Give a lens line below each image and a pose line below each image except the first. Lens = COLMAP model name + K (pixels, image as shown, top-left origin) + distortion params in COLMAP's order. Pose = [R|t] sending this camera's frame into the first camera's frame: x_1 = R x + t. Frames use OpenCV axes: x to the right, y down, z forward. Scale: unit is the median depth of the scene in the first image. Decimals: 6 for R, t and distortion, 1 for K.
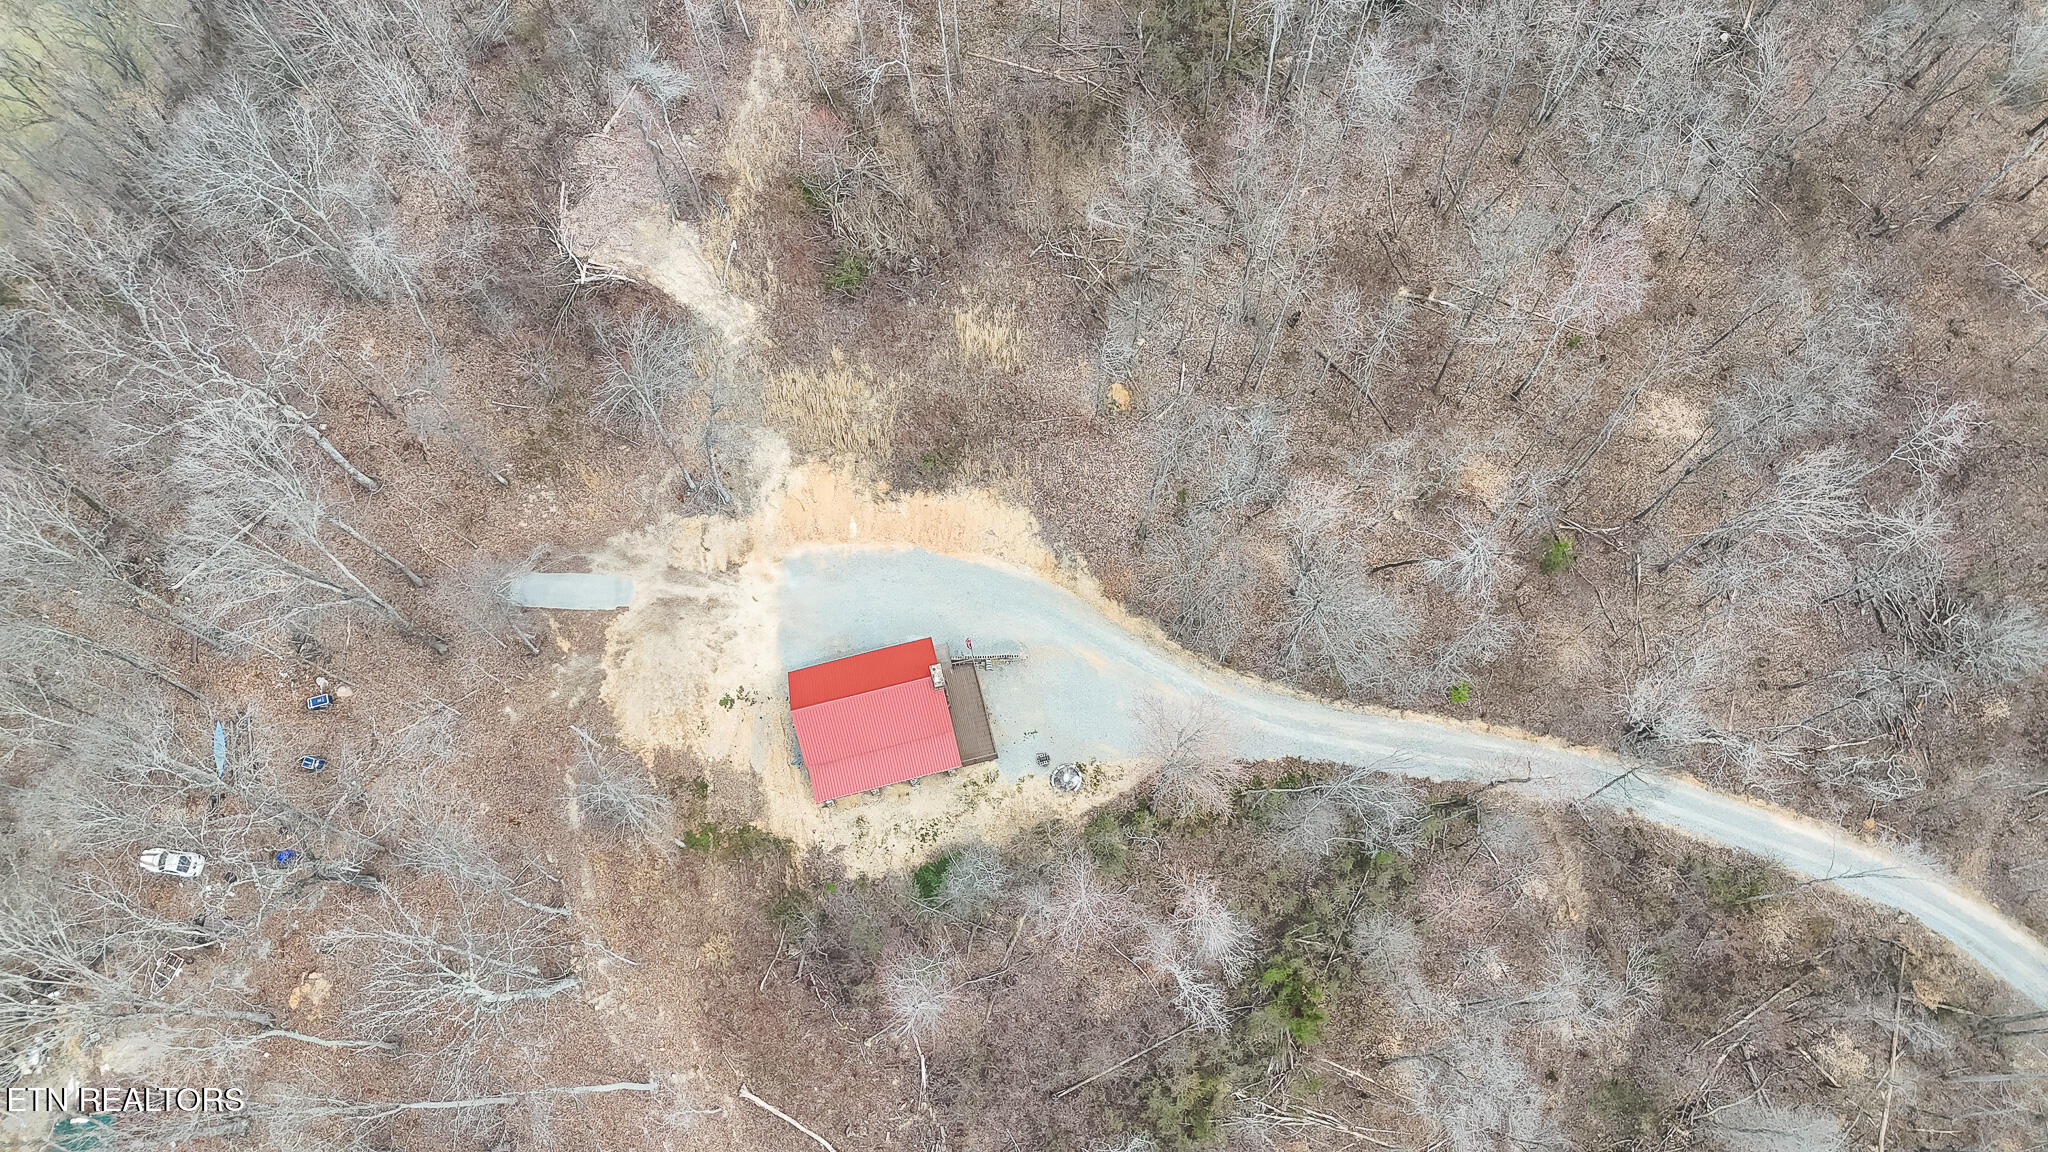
lens RADIAL K [[1501.1, 0, 1023.1], [0, 1501.1, 579.0], [0, 0, 1]] dist [0.075664, -0.064493]
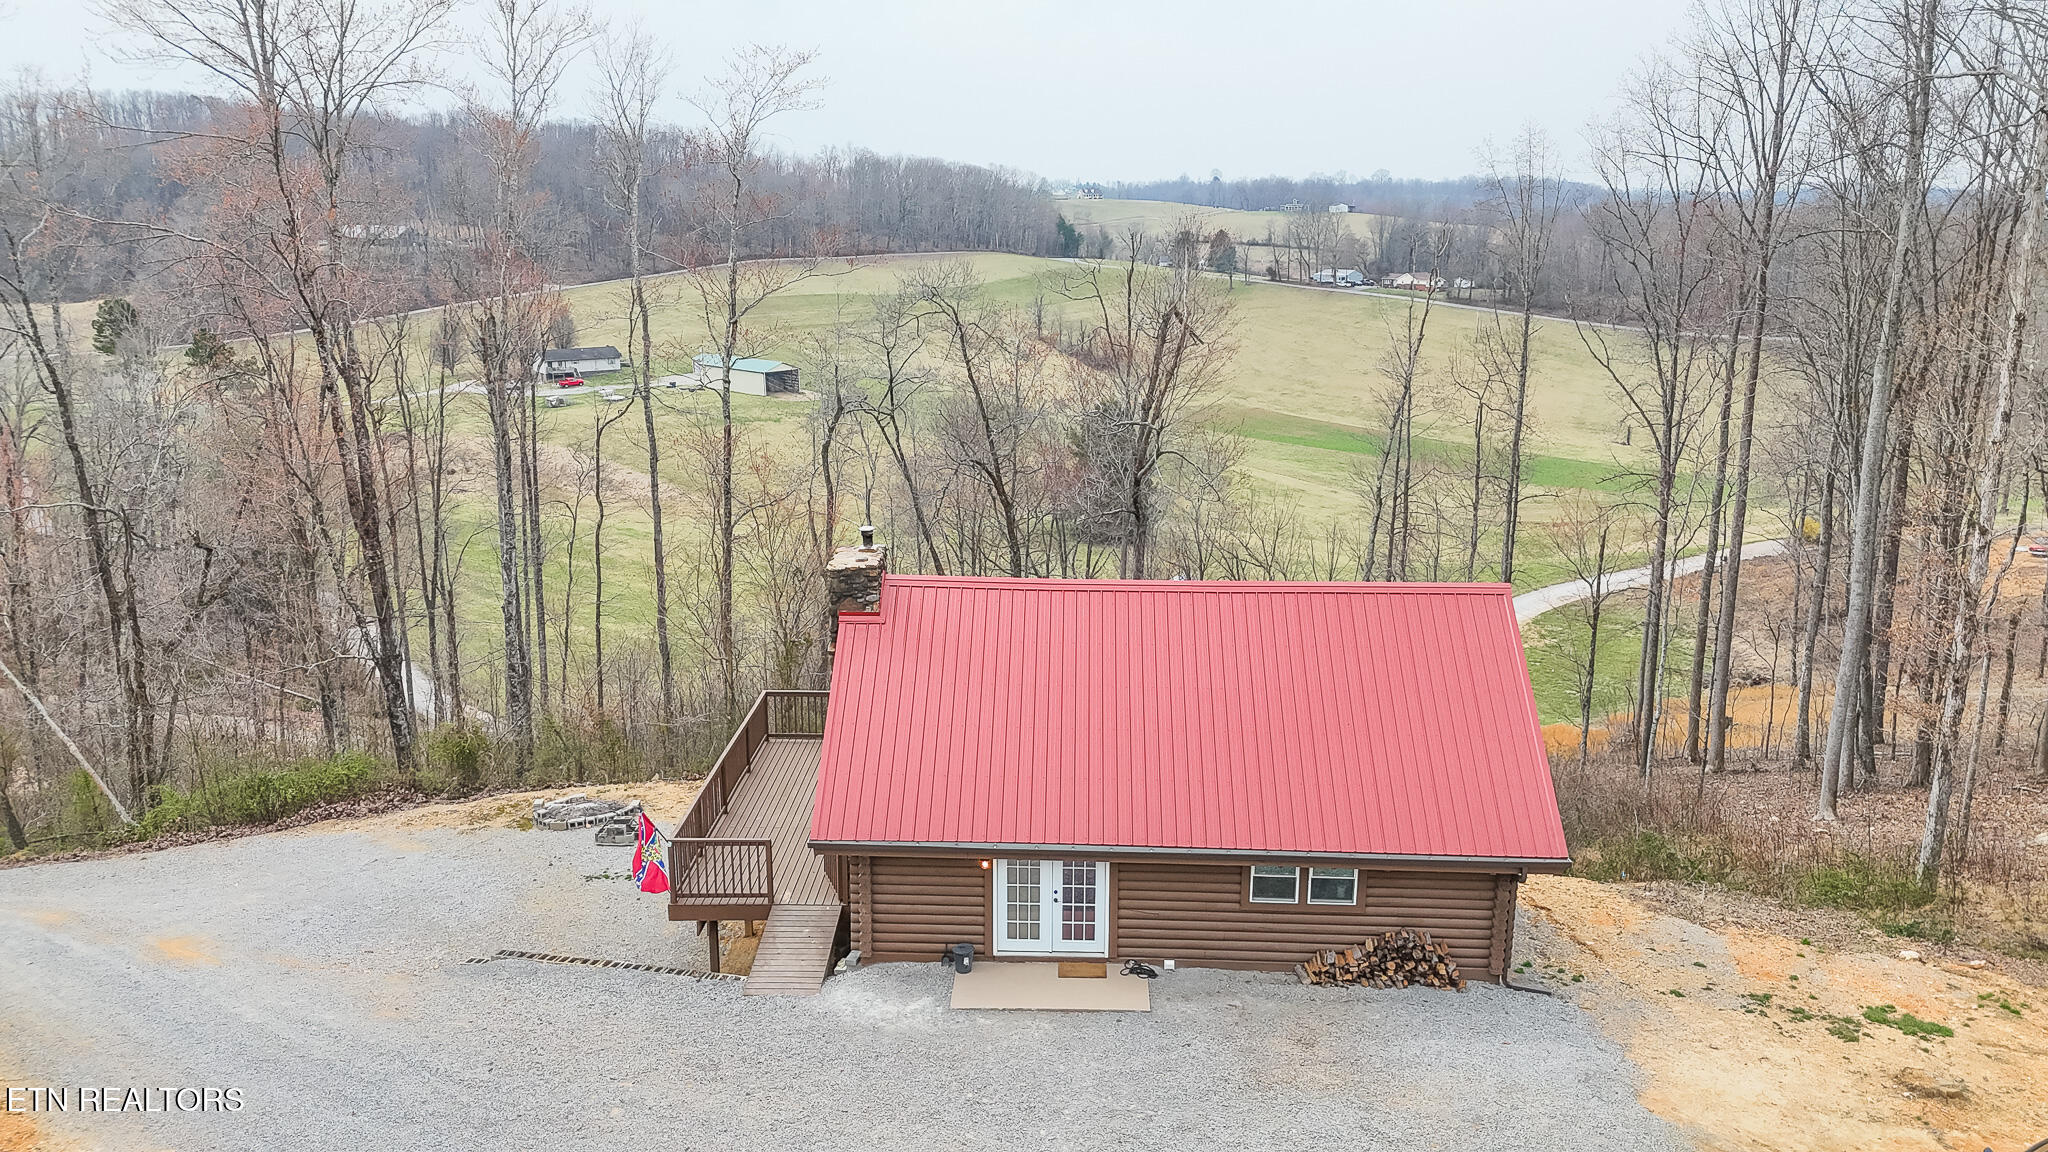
lens RADIAL K [[1501.1, 0, 1024.0], [0, 1501.1, 568.6], [0, 0, 1]] dist [0.075664, -0.064493]
pose [[-0.960842, -0.044708, 0.273467, -0.138575], [0.266091, 0.126526, 0.955608, -0.143918], [-0.077324, 0.990955, -0.109675, 0.973018]]
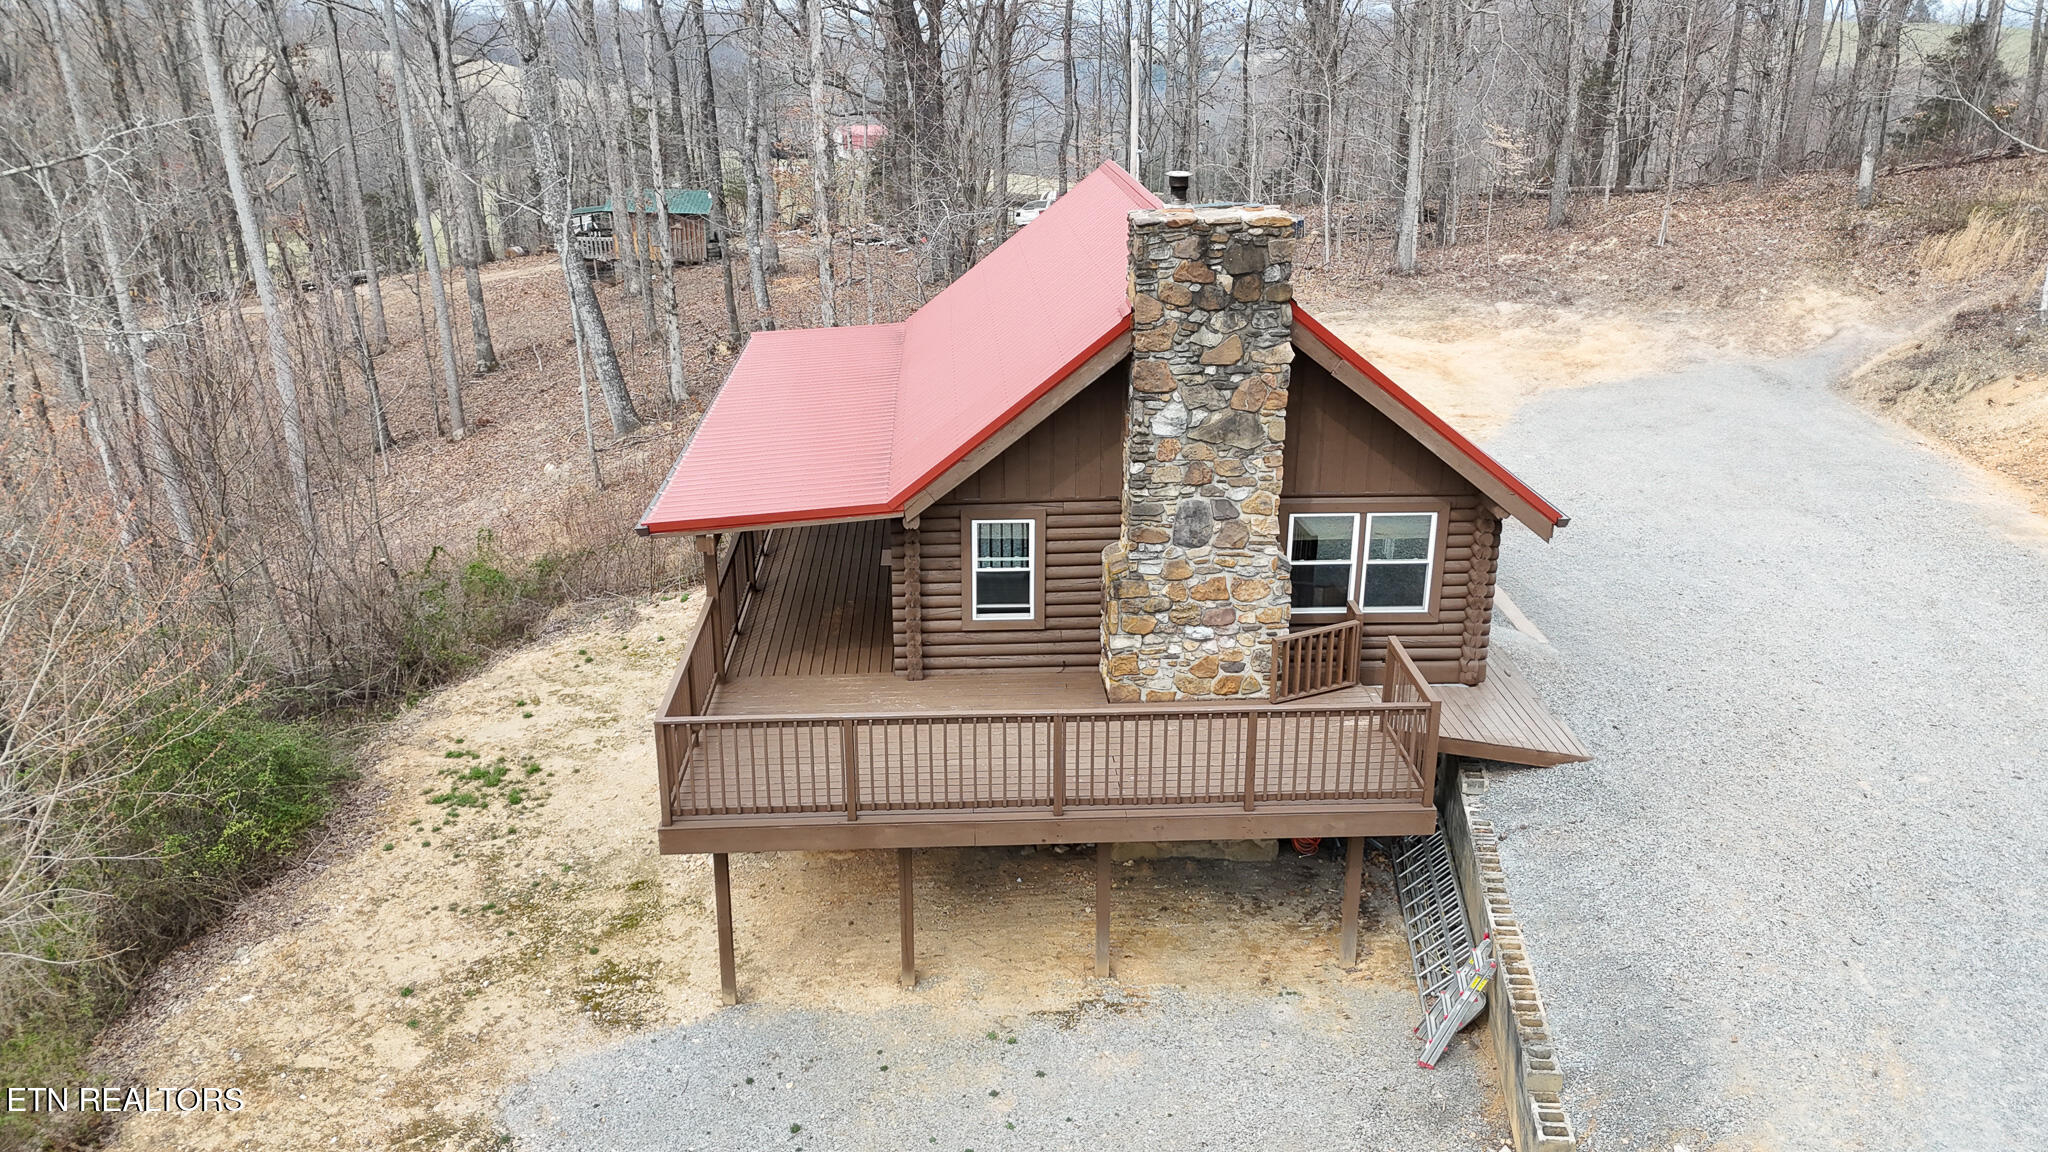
lens RADIAL K [[1501.1, 0, 1022.7], [0, 1501.1, 575.3], [0, 0, 1]] dist [0.075664, -0.064493]
pose [[-0.186434, 0.354752, -0.916184, 0.086746], [-0.923505, 0.254917, 0.286629, 0.046746], [0.335233, 0.899538, 0.280090, 0.932946]]
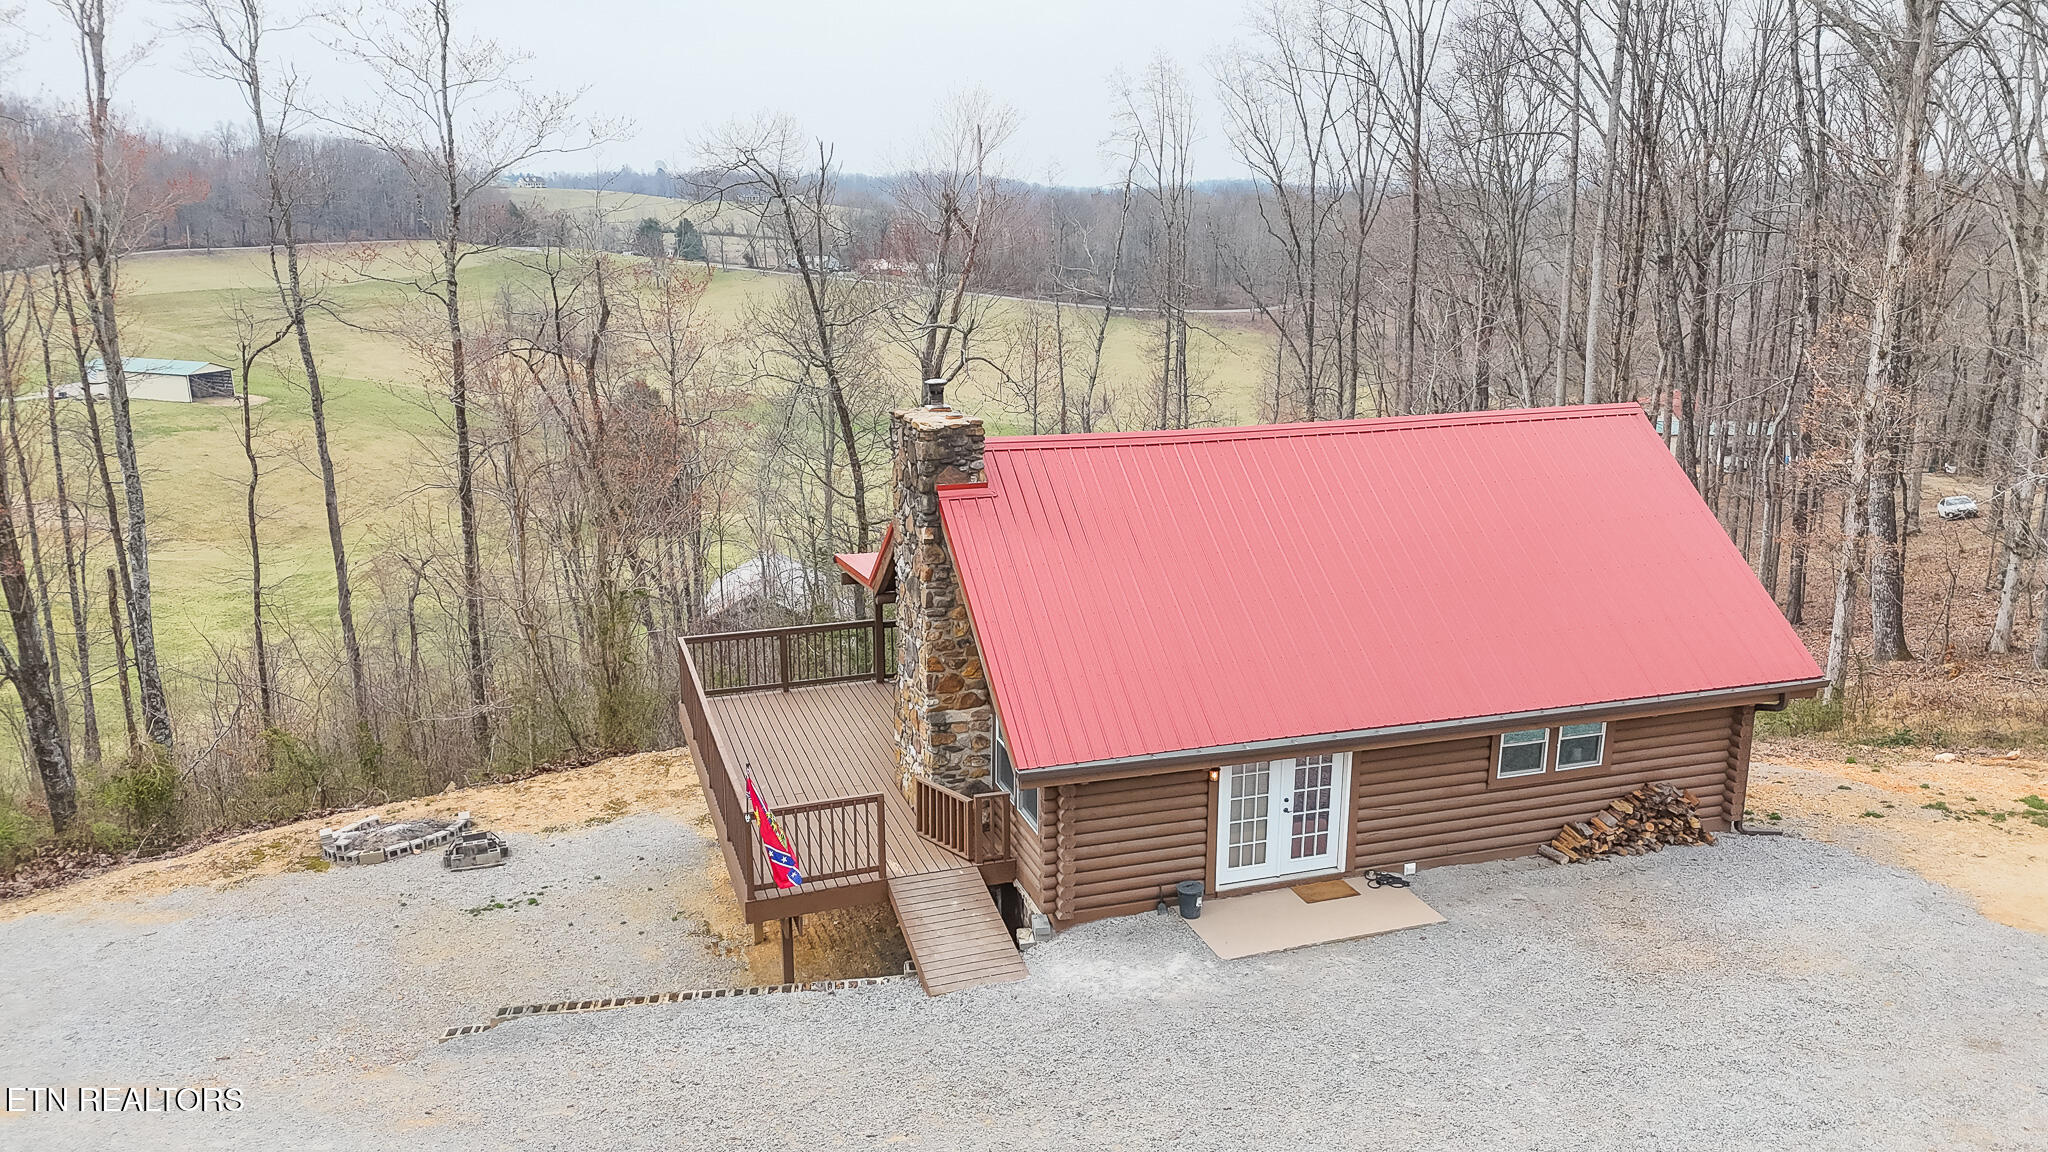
lens RADIAL K [[1501.1, 0, 1026.8], [0, 1501.1, 564.9], [0, 0, 1]] dist [0.075664, -0.064493]
pose [[-0.996707, 0.043255, -0.068589, -0.052281], [-0.063130, 0.116949, 0.991129, -0.106070], [0.050893, 0.992195, -0.113834, 0.985417]]
